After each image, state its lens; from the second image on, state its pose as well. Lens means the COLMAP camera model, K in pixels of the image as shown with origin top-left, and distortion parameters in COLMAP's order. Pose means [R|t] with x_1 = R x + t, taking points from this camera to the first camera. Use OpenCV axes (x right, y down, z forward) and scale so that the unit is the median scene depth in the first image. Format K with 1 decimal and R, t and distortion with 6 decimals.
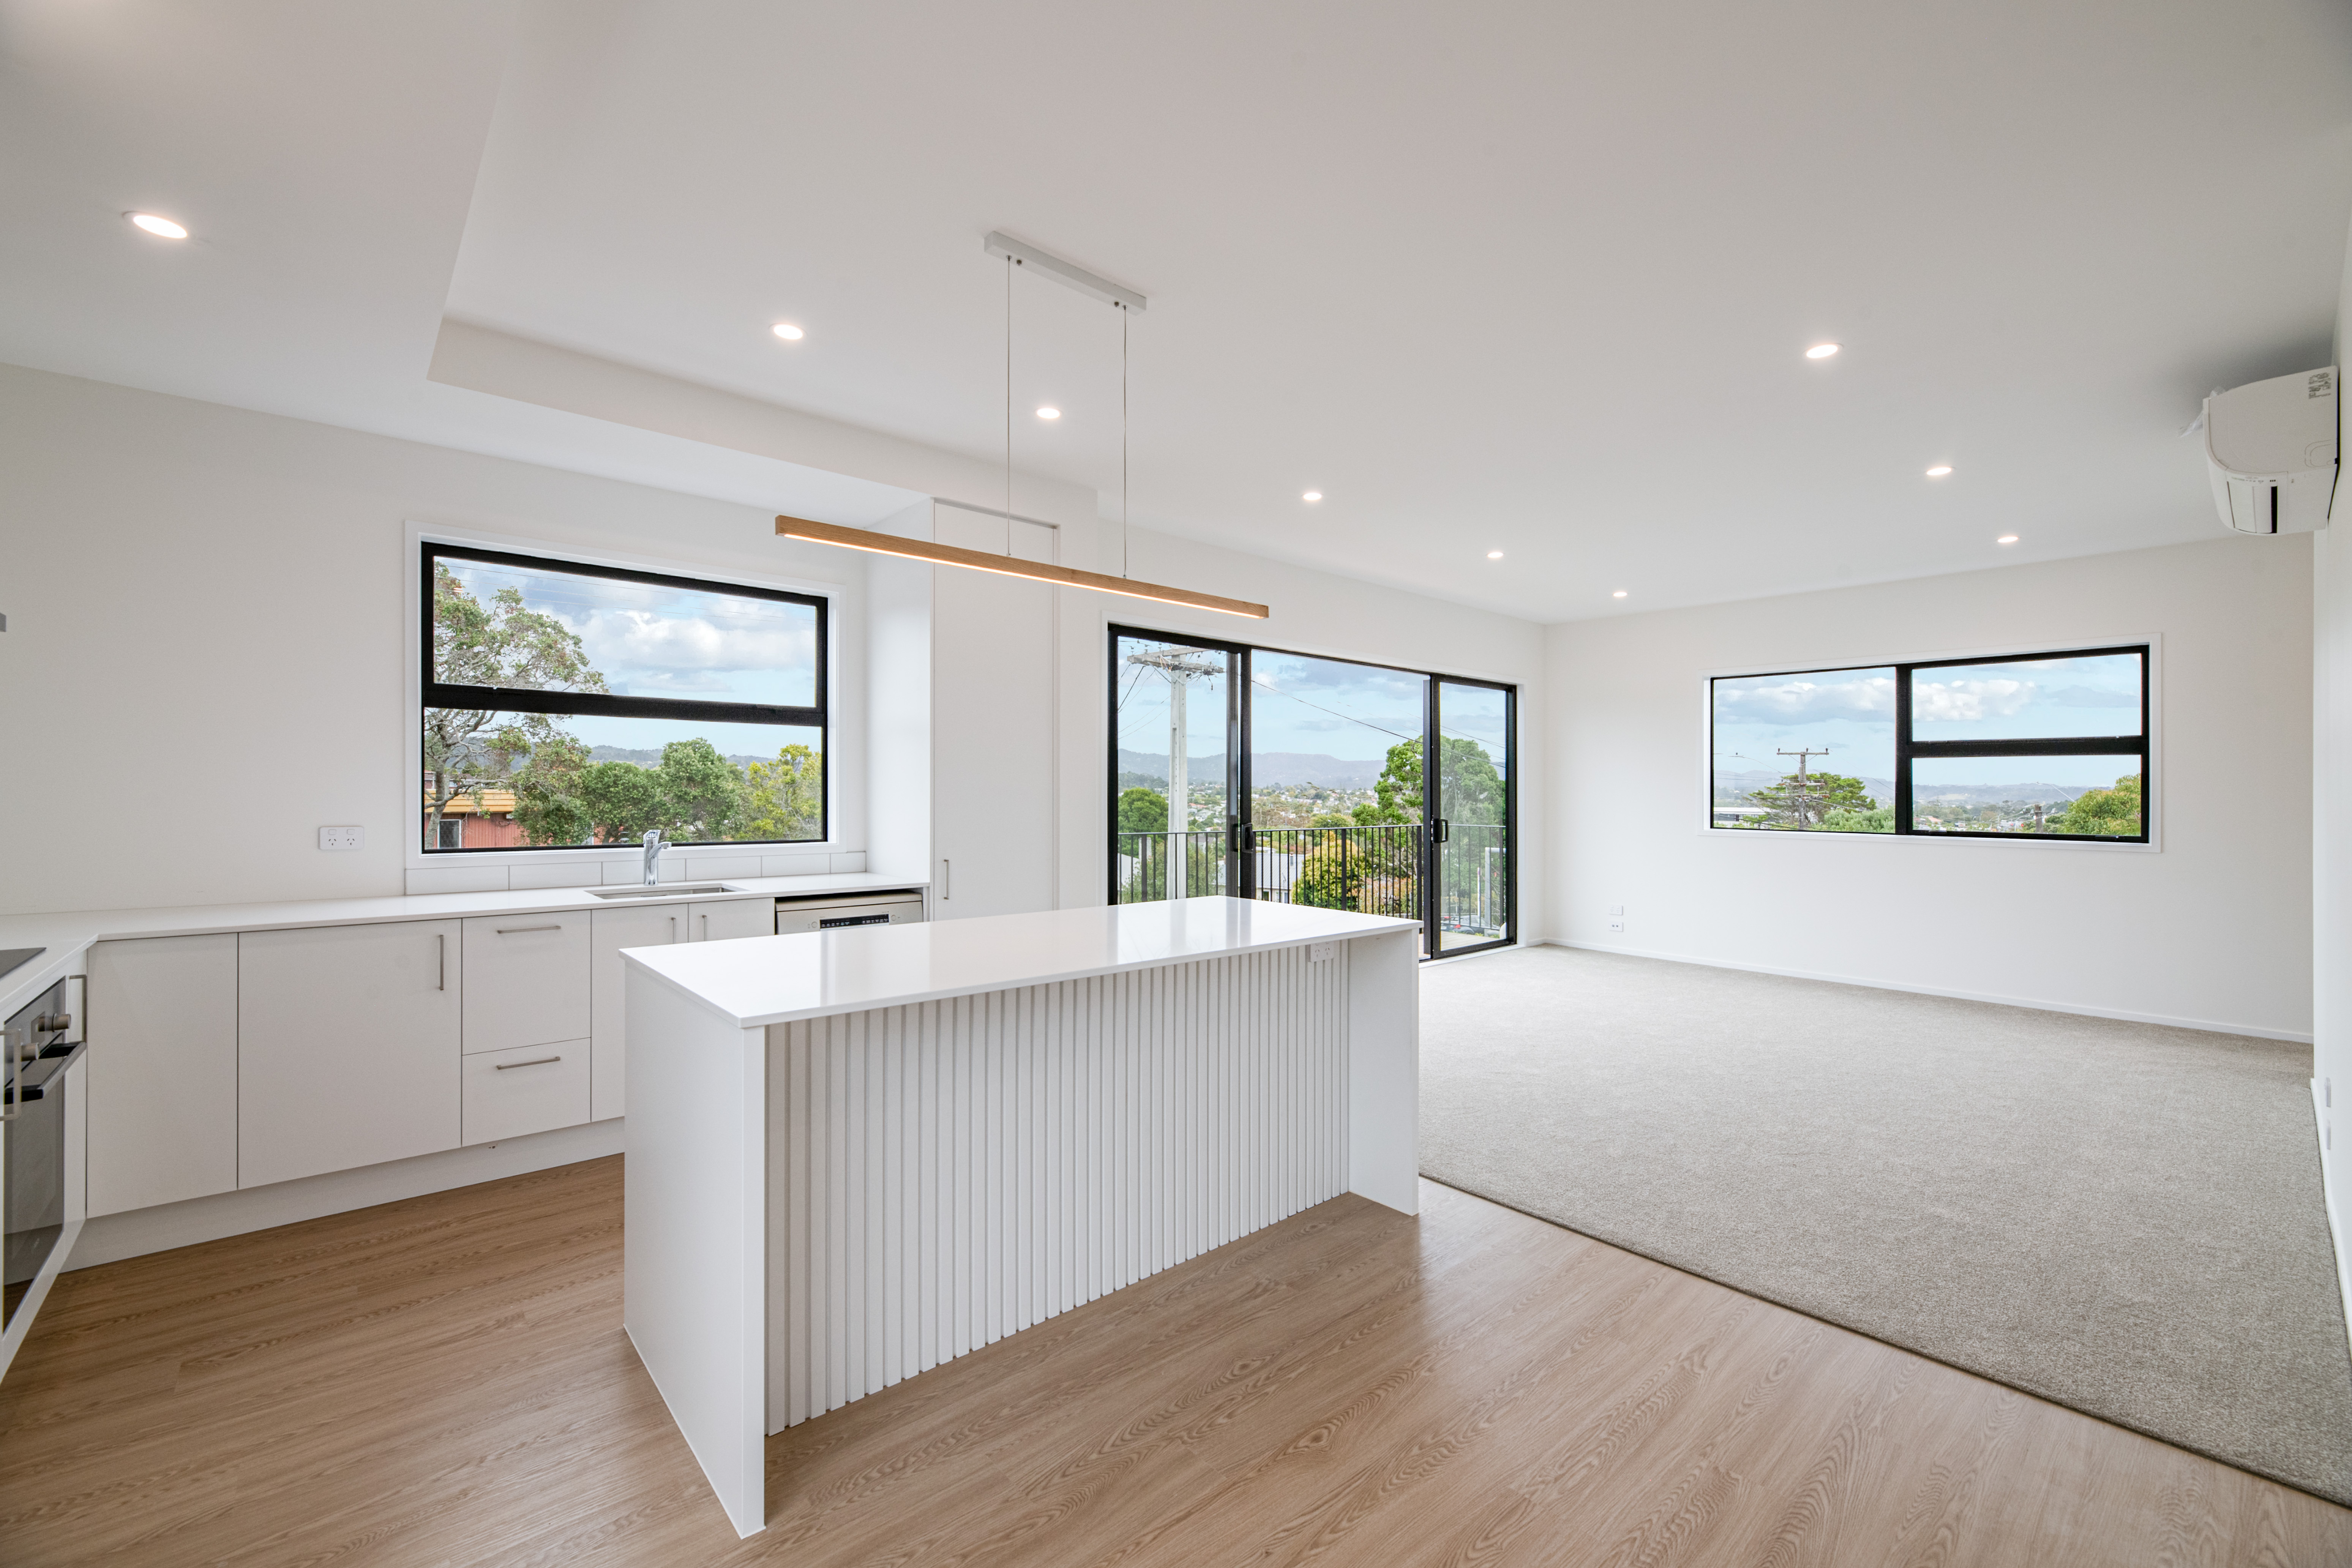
lens RADIAL K [[960.5, 0, 1165.9], [0, 960.5, 795.4], [0, 0, 1]] dist [0.002774, 0.000401]
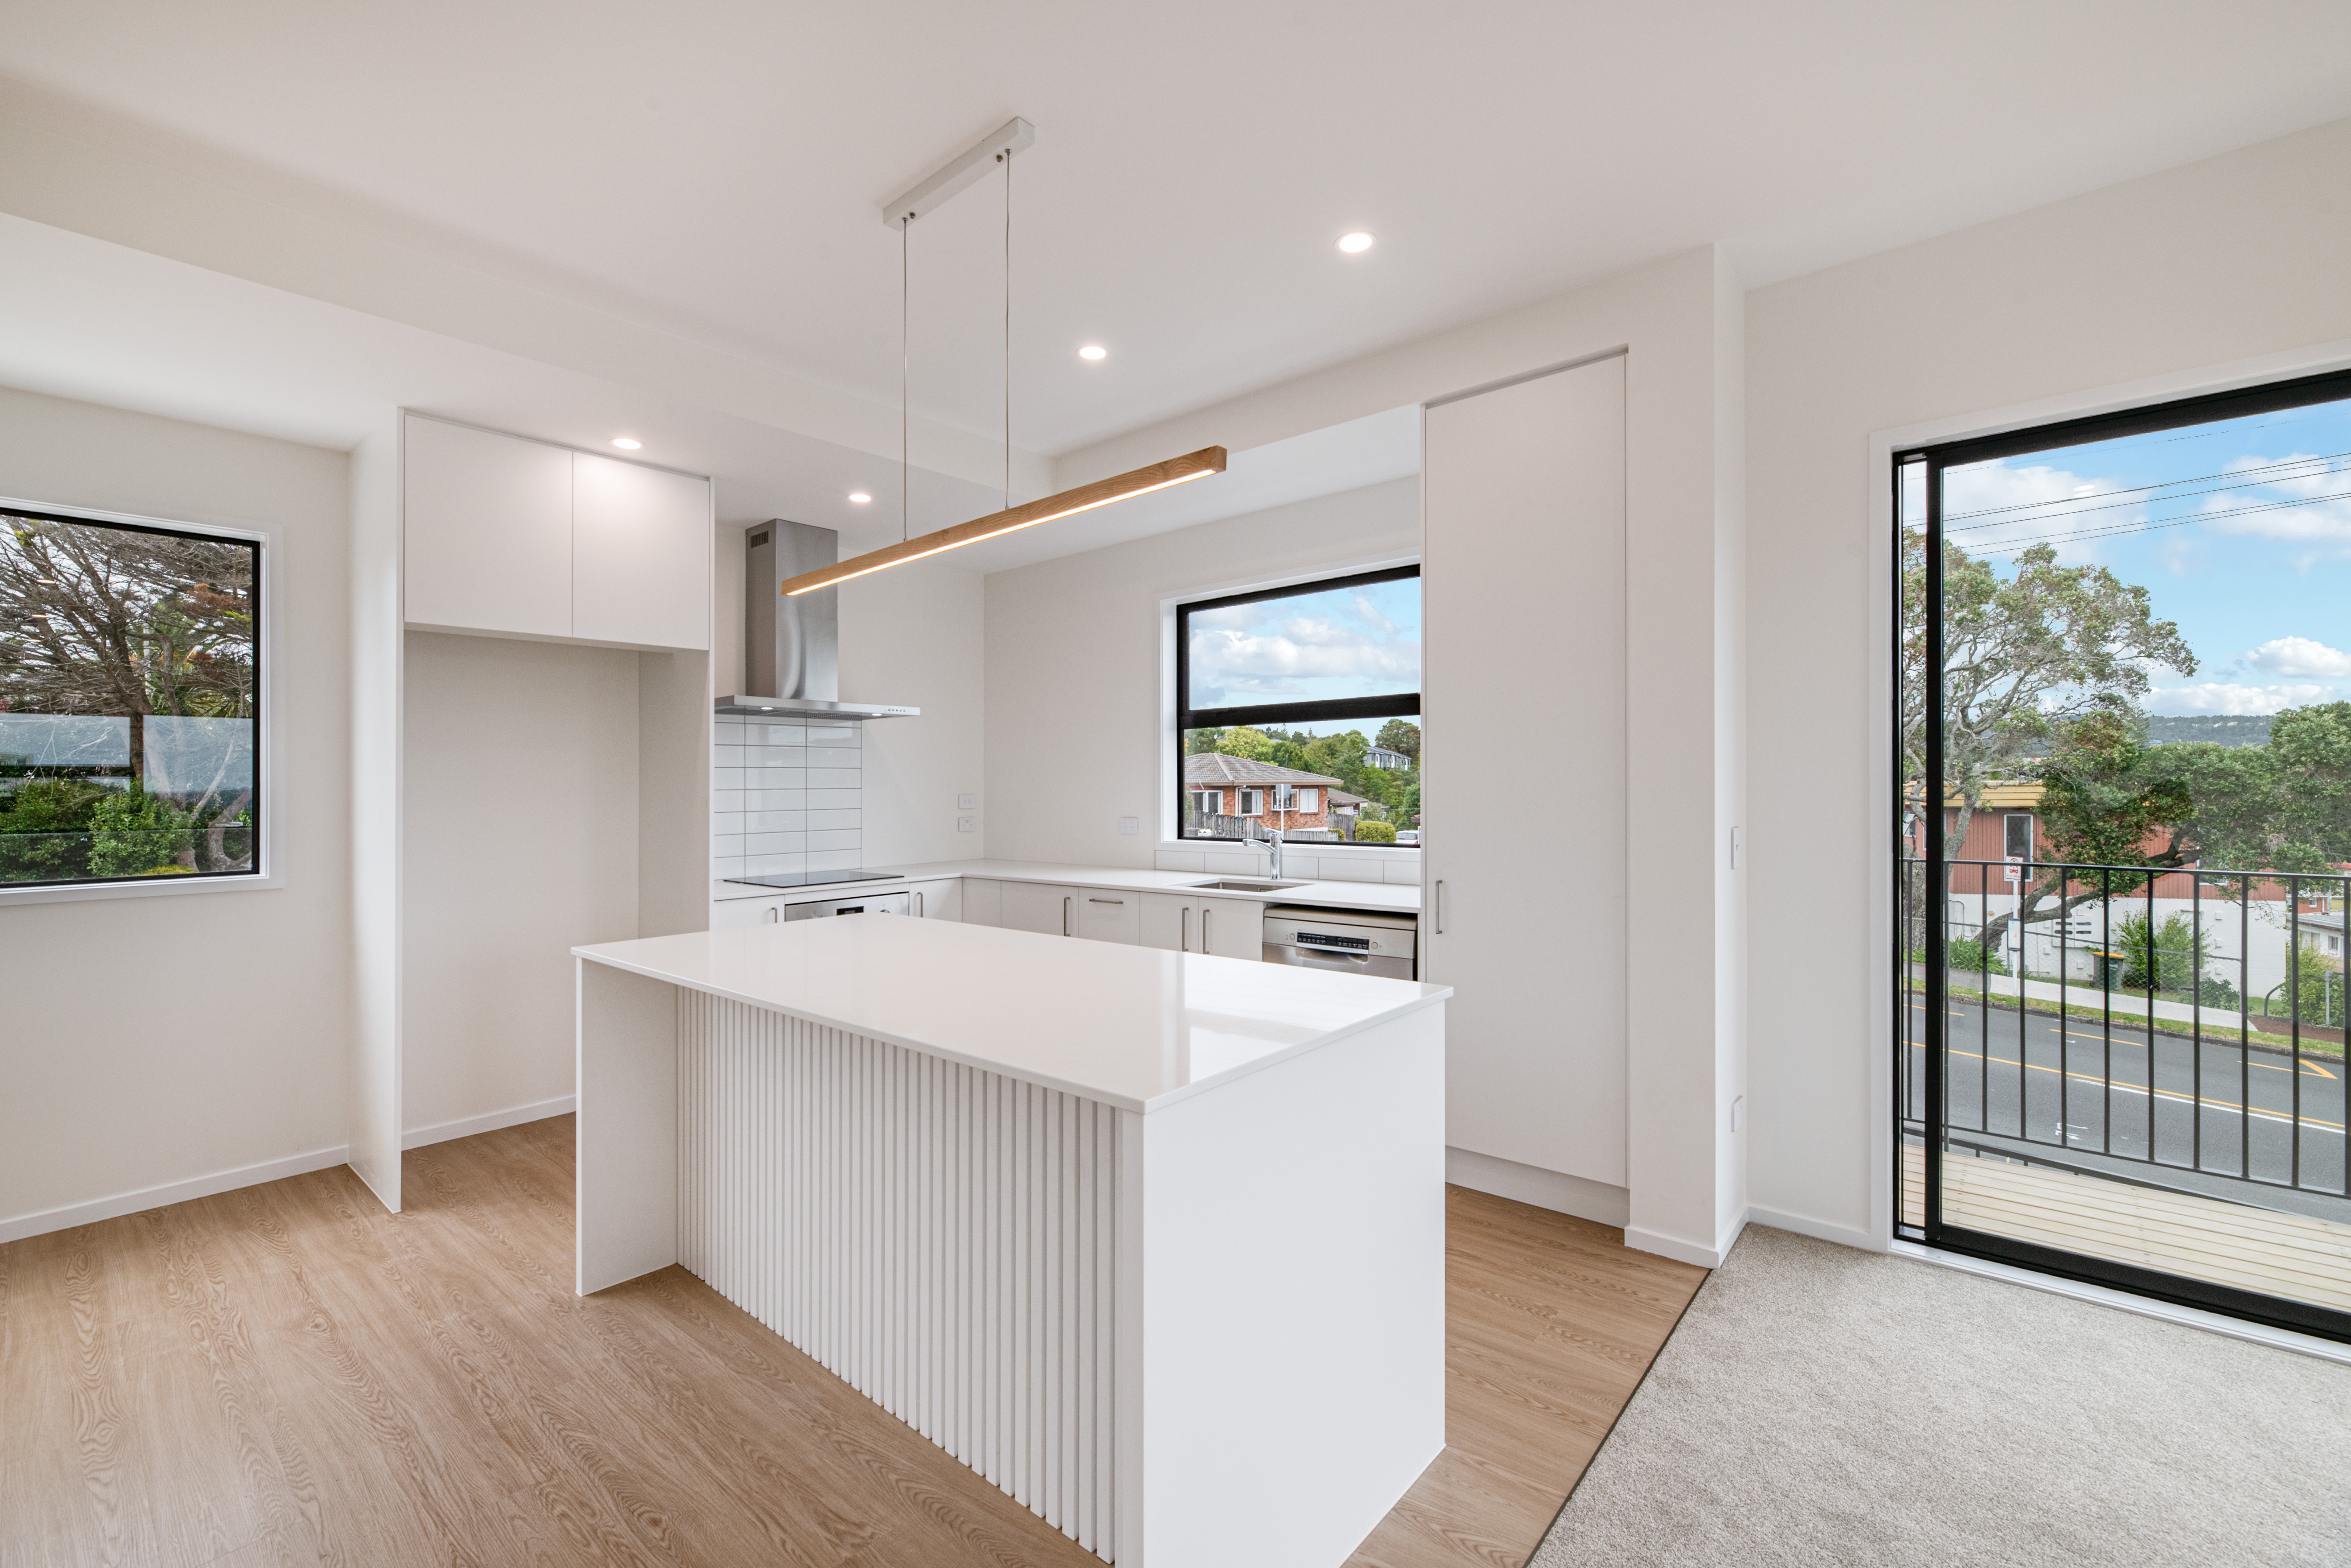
lens RADIAL K [[991.8, 0, 1159.8], [0, 991.8, 780.1], [0, 0, 1]] dist [0.001390, 0.000319]
pose [[0.145541, -0.016996, -0.989206, 0.634469], [0.008191, 0.999839, -0.015974, 0.000153], [0.989318, -0.005778, 0.145657, 0.854934]]
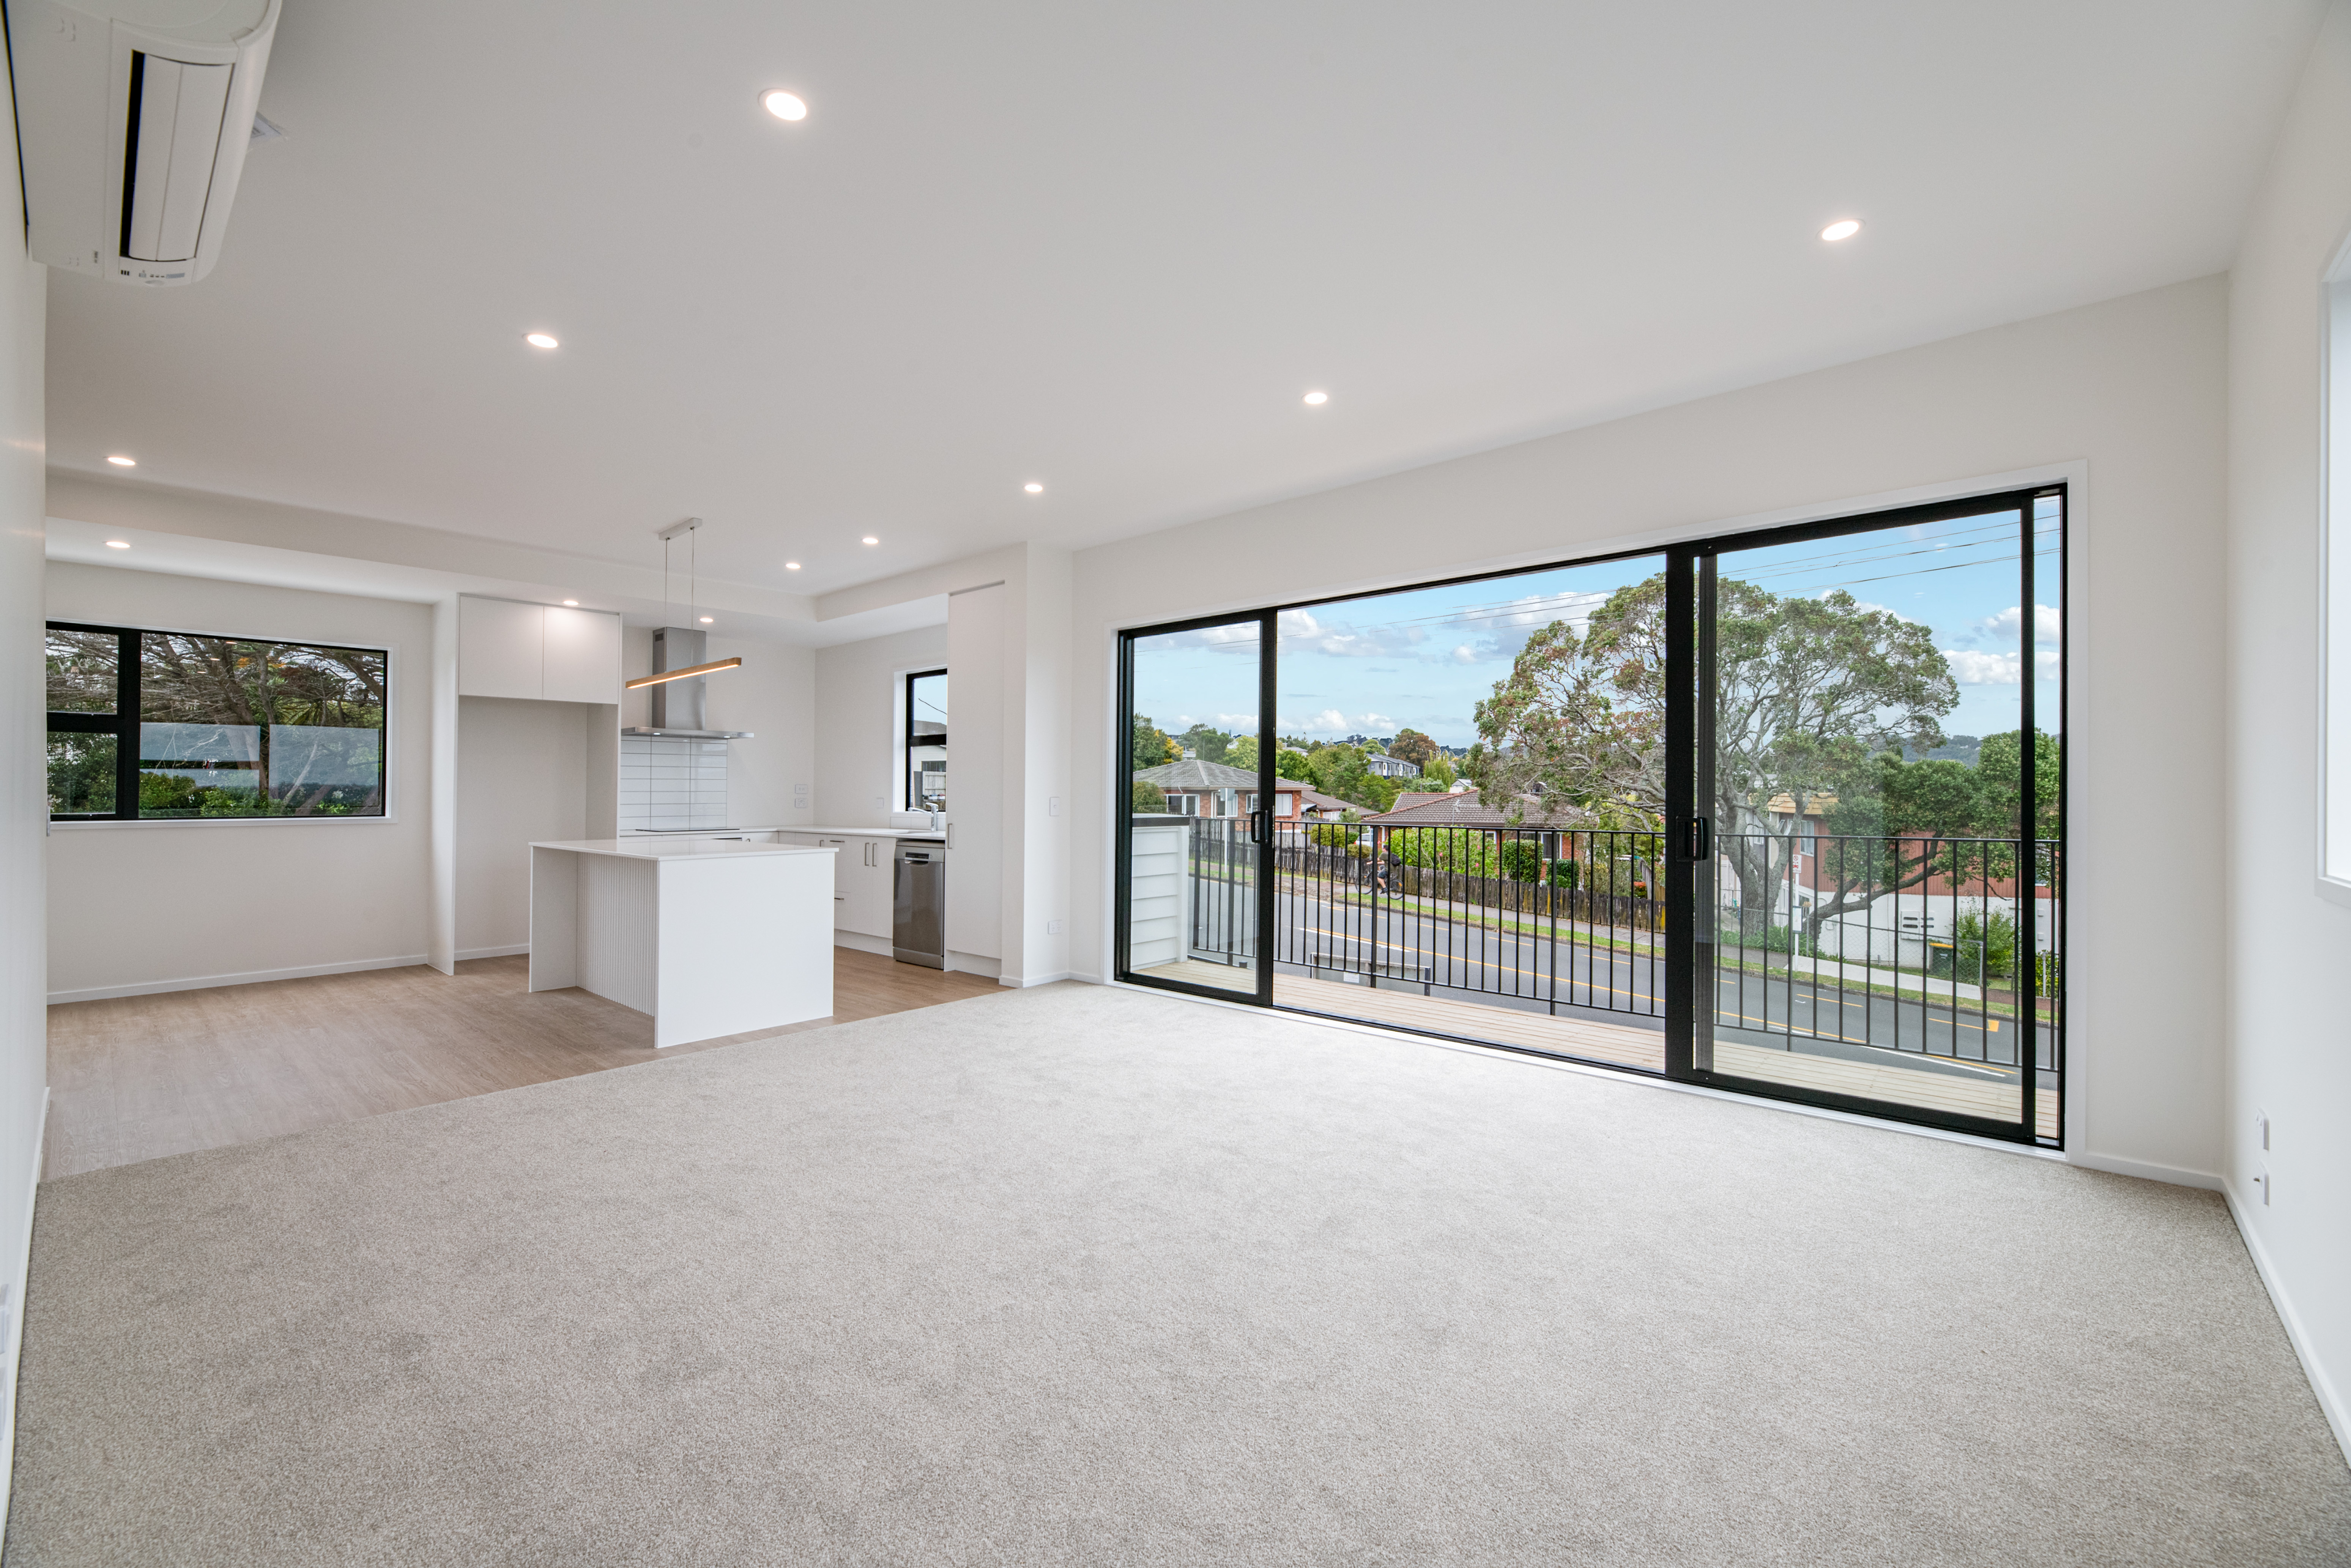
lens RADIAL K [[967.2, 0, 1175.5], [0, 967.2, 784.0], [0, 0, 1]] dist [0.003868, 0.000159]
pose [[0.133724, -0.017086, -0.990871, 1.721464], [-0.002227, 0.999844, -0.017541, 0.037655], [0.991016, 0.004553, 0.133665, 1.452422]]
